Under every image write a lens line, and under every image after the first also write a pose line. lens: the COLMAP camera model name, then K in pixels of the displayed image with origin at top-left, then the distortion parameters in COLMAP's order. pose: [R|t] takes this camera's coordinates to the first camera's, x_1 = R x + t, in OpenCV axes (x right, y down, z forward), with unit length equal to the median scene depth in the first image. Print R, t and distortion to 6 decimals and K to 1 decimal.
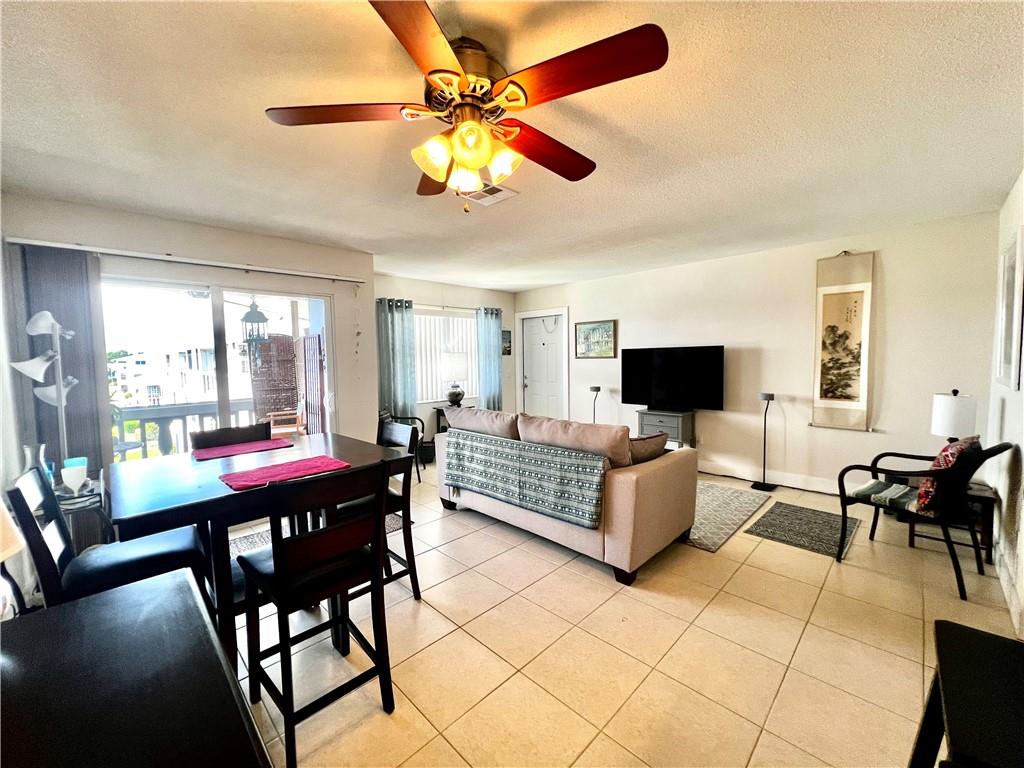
lens RADIAL K [[410.0, 0, 510.0], [0, 410.0, 383.5], [0, 0, 1]] dist [-0.002810, 0.000614]
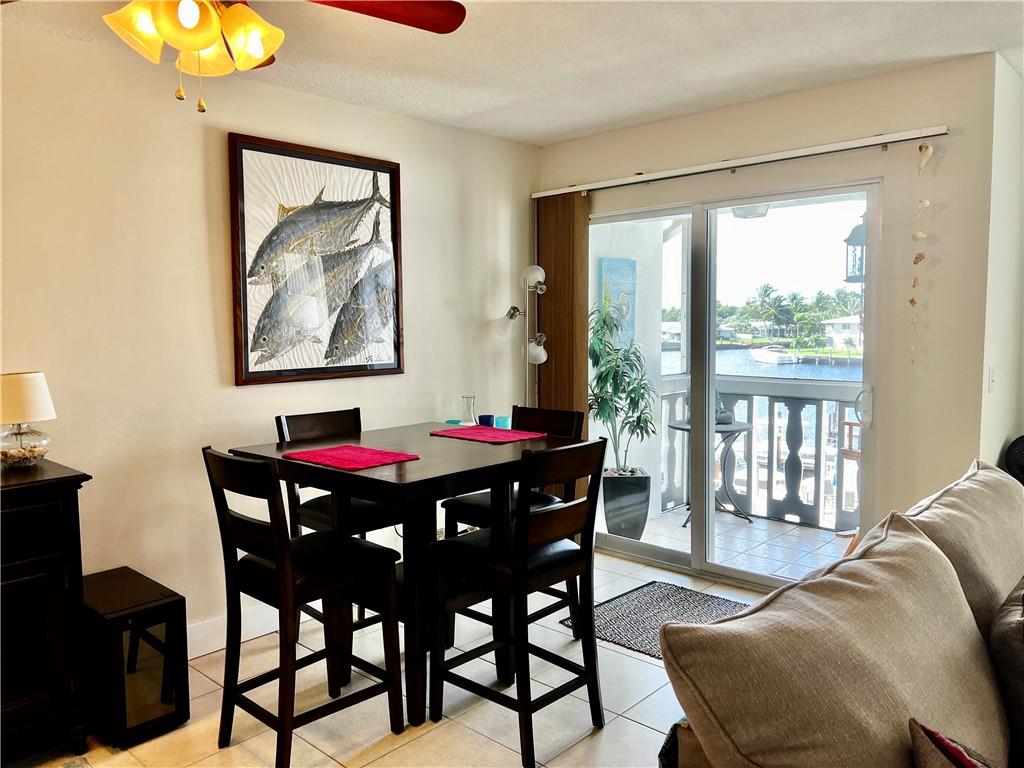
lens RADIAL K [[770.5, 0, 502.4], [0, 770.5, 373.9], [0, 0, 1]] dist [0.059163, -0.069101]
pose [[0.038649, 0.093060, -0.994910, 0.447296], [-0.054943, 0.994346, 0.090873, -0.050995], [0.997741, 0.051152, 0.043543, 0.537022]]
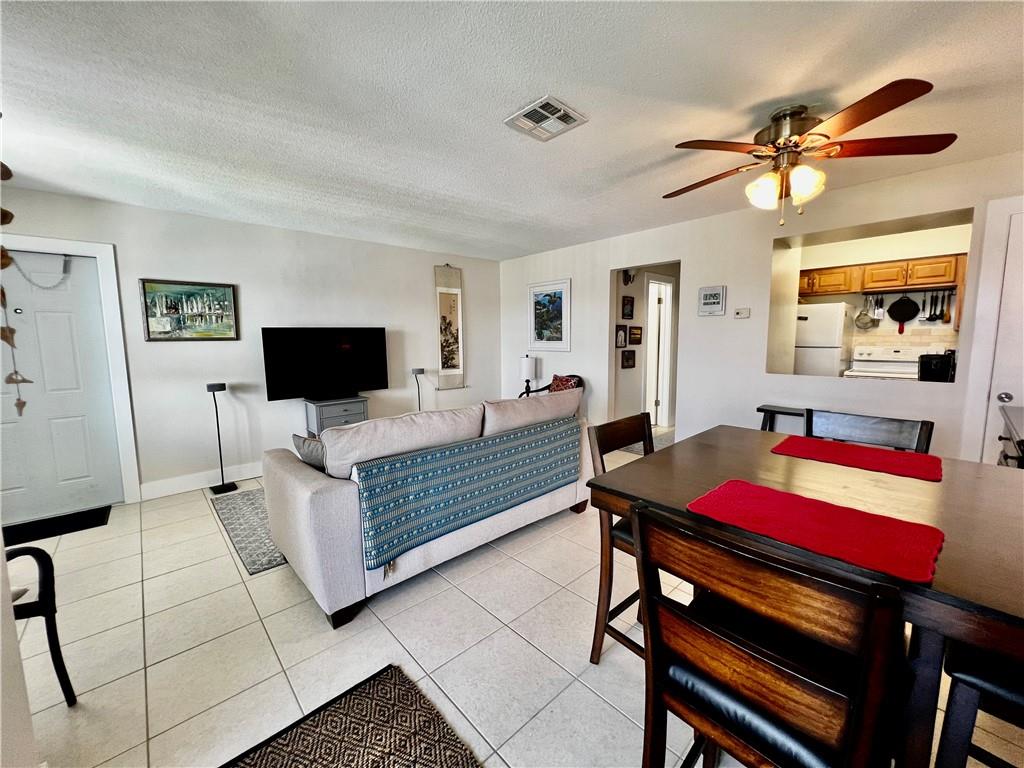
lens RADIAL K [[410.0, 0, 511.2], [0, 410.0, 382.3], [0, 0, 1]] dist [-0.002810, 0.000614]
pose [[0.039097, -0.094556, 0.994752, -0.603409], [0.075209, 0.992967, 0.091430, -0.027313], [-0.996401, 0.071240, 0.045933, 0.713422]]
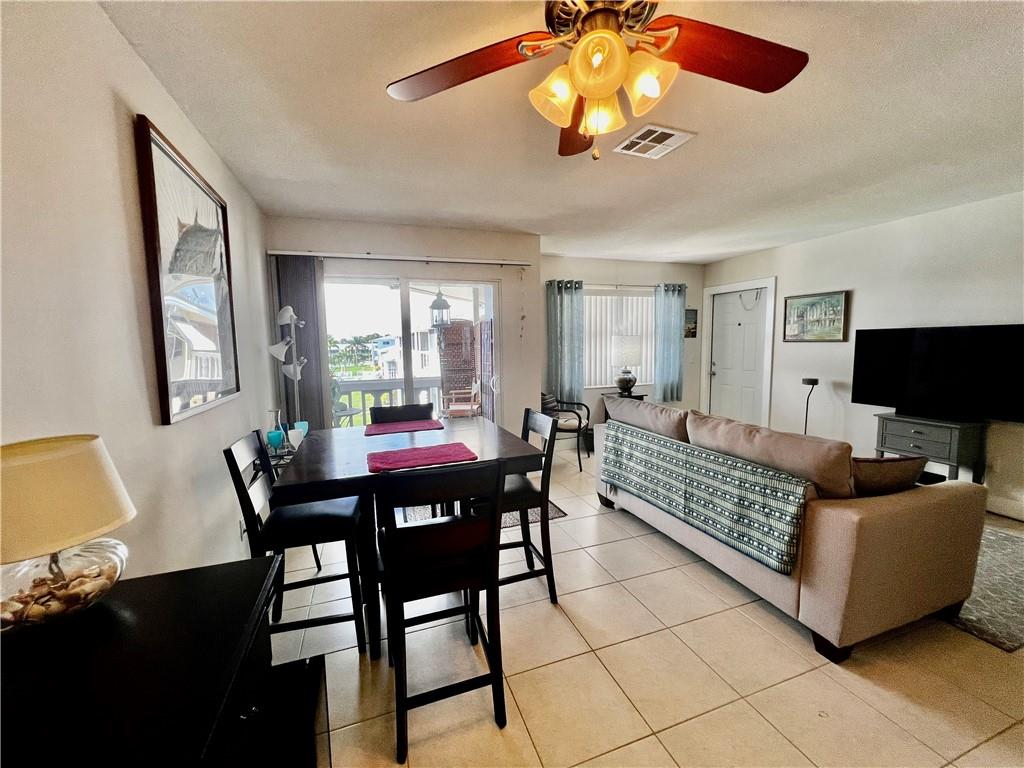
lens RADIAL K [[410.0, 0, 510.1], [0, 410.0, 383.0], [0, 0, 1]] dist [-0.002810, 0.000614]
pose [[0.903360, 0.045010, -0.426514, 0.035933], [-0.026262, 0.998417, 0.049740, -0.010764], [0.428077, -0.033732, 0.903112, 0.079038]]
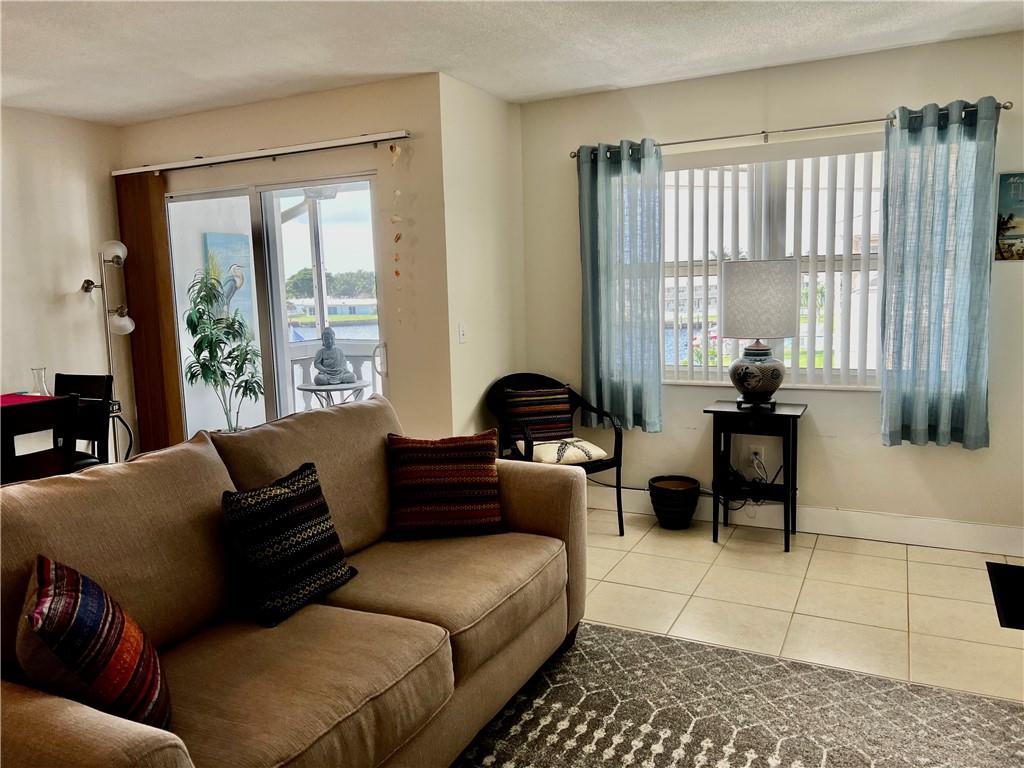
lens RADIAL K [[770.5, 0, 504.0], [0, 770.5, 377.3], [0, 0, 1]] dist [0.059163, -0.069101]
pose [[0.319362, 0.124976, -0.939355, 0.658342], [-0.037799, 0.992156, 0.119150, -0.066288], [0.946878, -0.002545, 0.321582, 0.813151]]
